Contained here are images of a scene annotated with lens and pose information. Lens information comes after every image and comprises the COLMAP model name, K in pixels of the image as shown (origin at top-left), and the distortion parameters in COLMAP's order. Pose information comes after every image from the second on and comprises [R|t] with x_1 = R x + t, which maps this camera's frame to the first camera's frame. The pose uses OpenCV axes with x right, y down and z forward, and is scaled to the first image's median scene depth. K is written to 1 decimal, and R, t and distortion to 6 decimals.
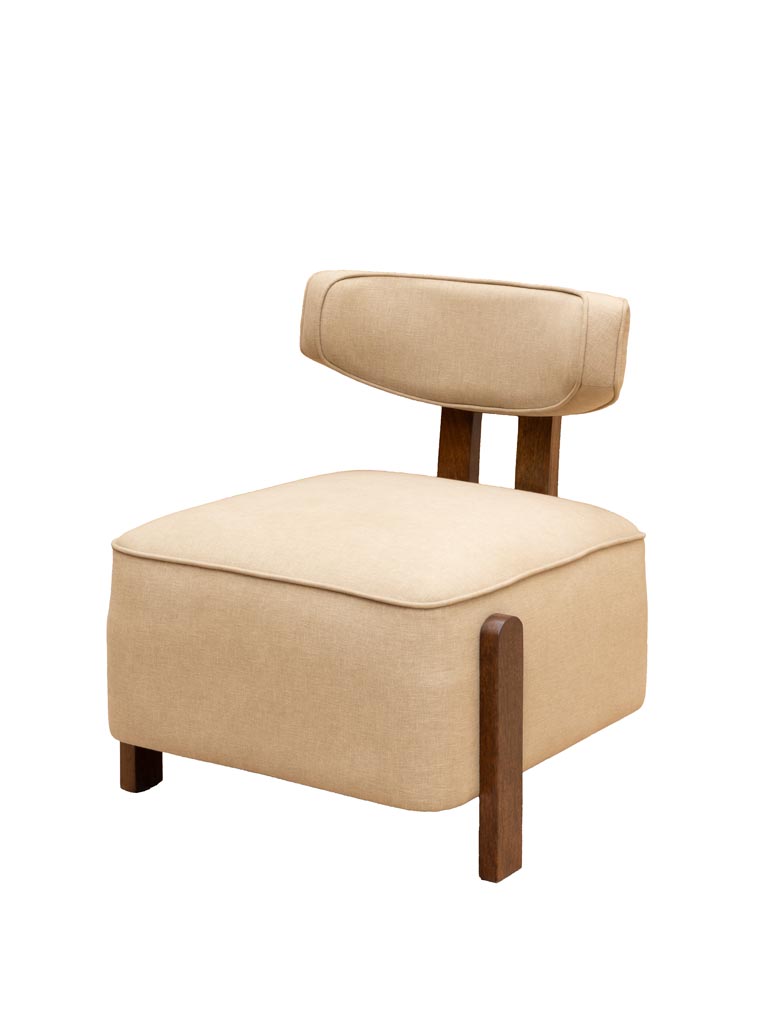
lens RADIAL K [[1806.1, 0, 384.0], [0, 1806.1, 512.0], [0, 0, 1]] dist [0.029253, 0.016868]
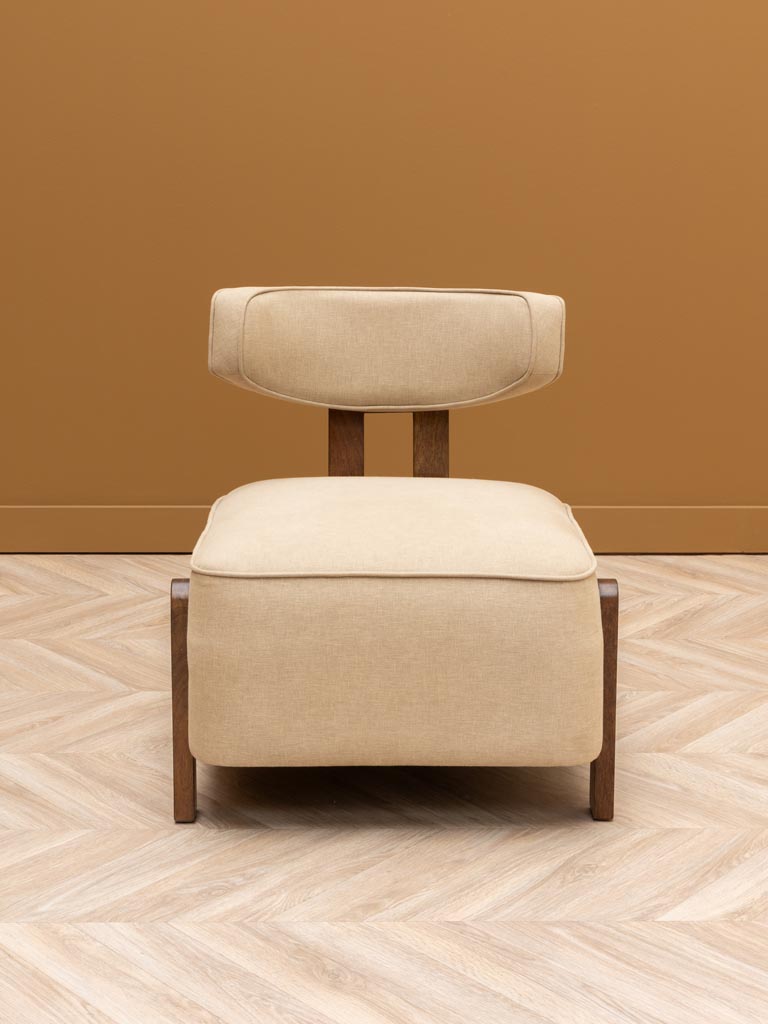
lens RADIAL K [[1806.1, 0, 384.0], [0, 1806.1, 512.0], [0, 0, 1]] dist [0.029253, 0.016868]
pose [[0.865321, -0.120030, 0.486634, -0.567887], [0.123567, 0.992022, 0.024962, -0.027821], [-0.485748, 0.038532, 0.873249, 0.084873]]
